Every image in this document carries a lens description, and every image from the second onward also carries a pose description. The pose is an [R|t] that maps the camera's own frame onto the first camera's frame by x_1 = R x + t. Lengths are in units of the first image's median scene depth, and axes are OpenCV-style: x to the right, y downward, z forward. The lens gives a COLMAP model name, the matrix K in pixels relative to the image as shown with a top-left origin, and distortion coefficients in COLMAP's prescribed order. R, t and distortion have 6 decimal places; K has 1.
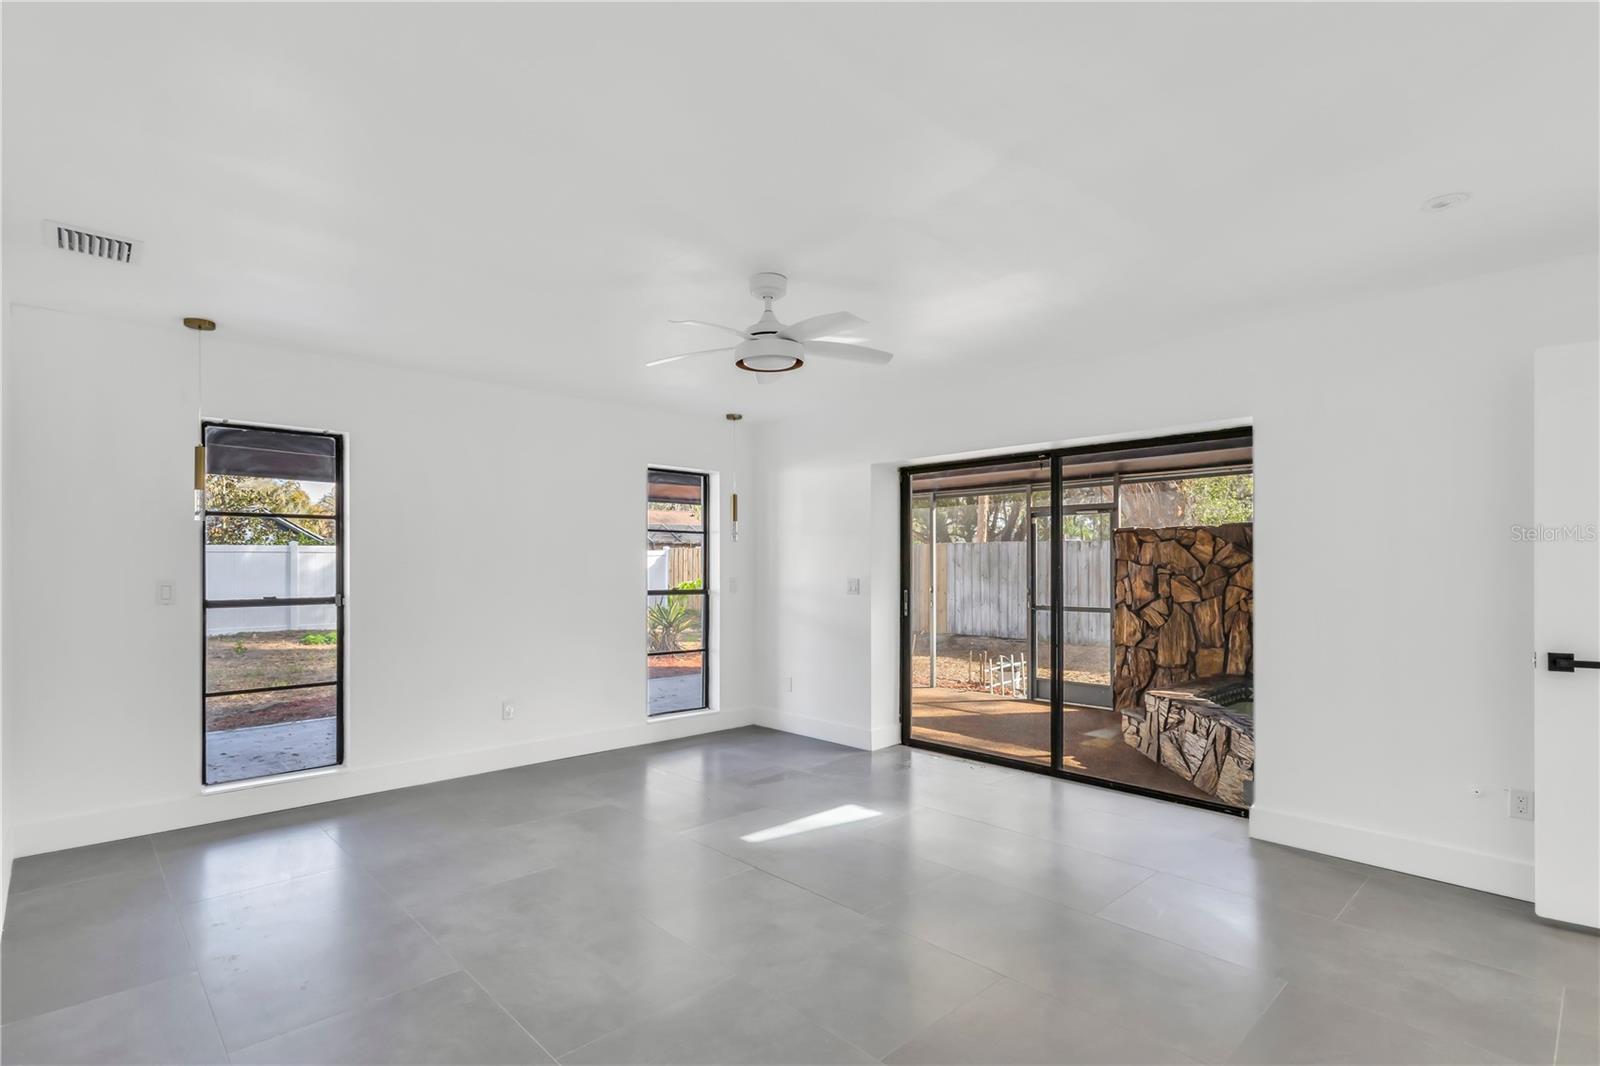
lens RADIAL K [[794.3, 0, 808.0], [0, 794.3, 561.2], [0, 0, 1]] dist [0.018346, -0.000094]
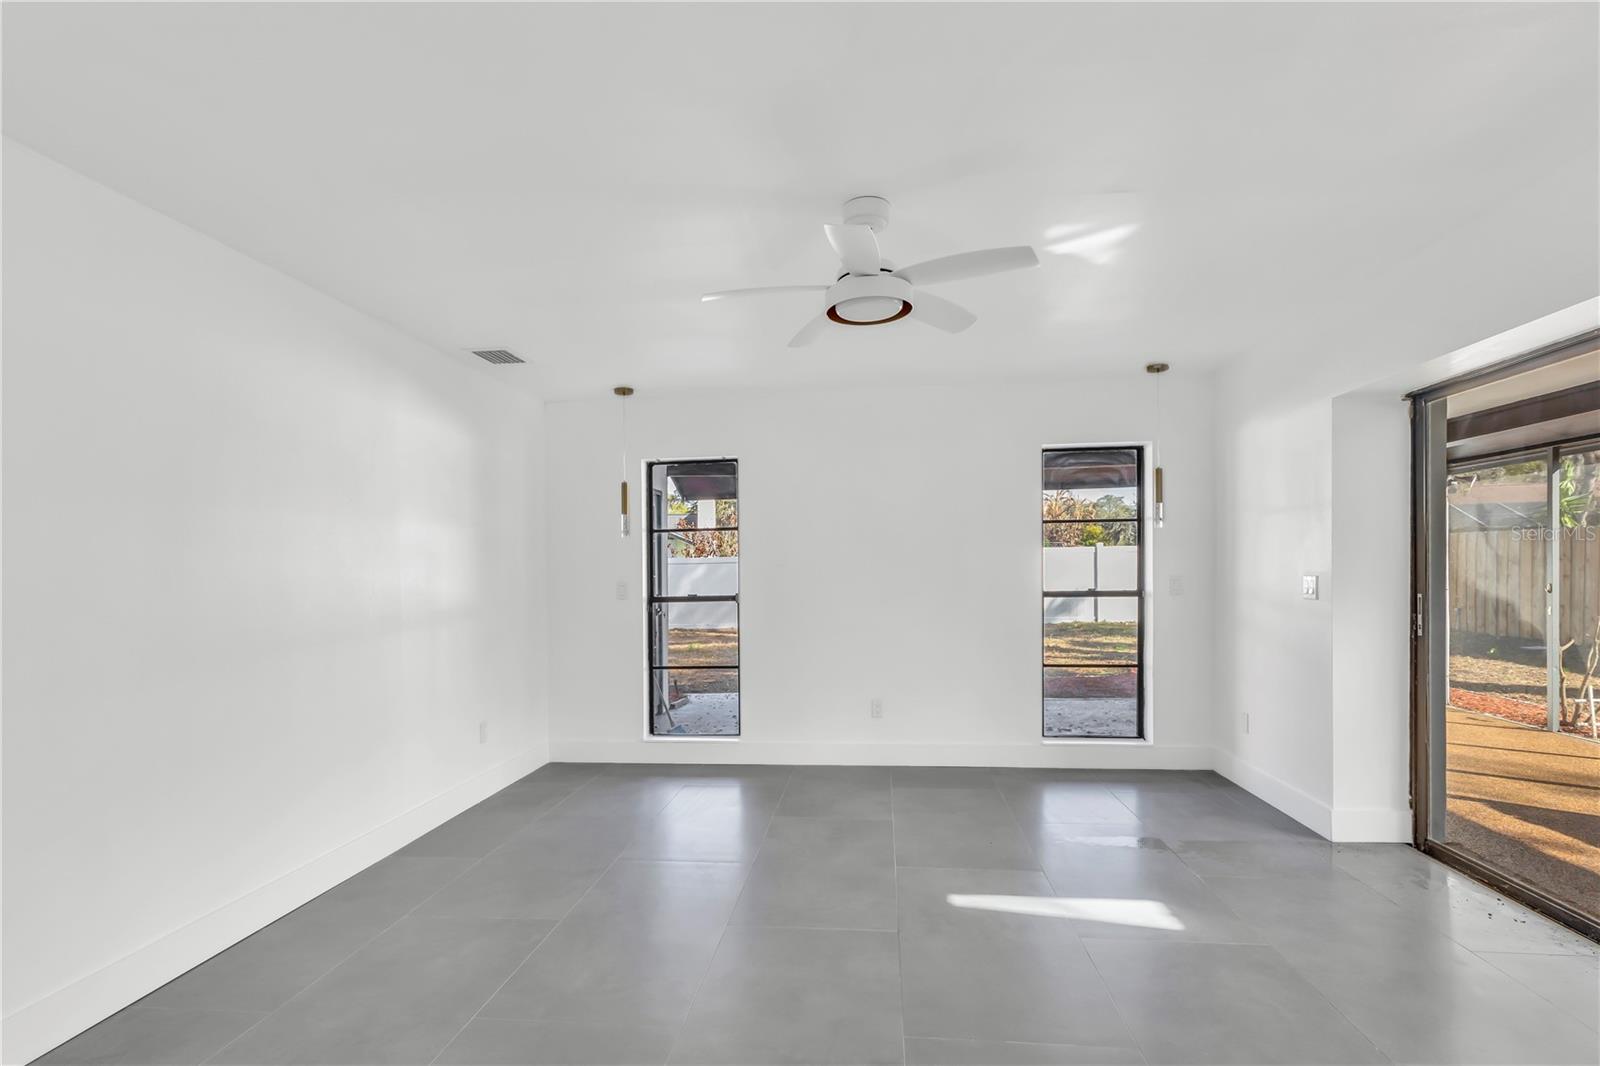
lens RADIAL K [[792.0, 0, 799.2], [0, 792.0, 588.5], [0, 0, 1]] dist [0.007948, -0.000153]
pose [[0.630152, 0.002814, -0.776466, 0.239521], [0.023842, 0.999452, 0.022972, 0.005712], [0.776105, -0.032989, 0.629740, 0.202279]]
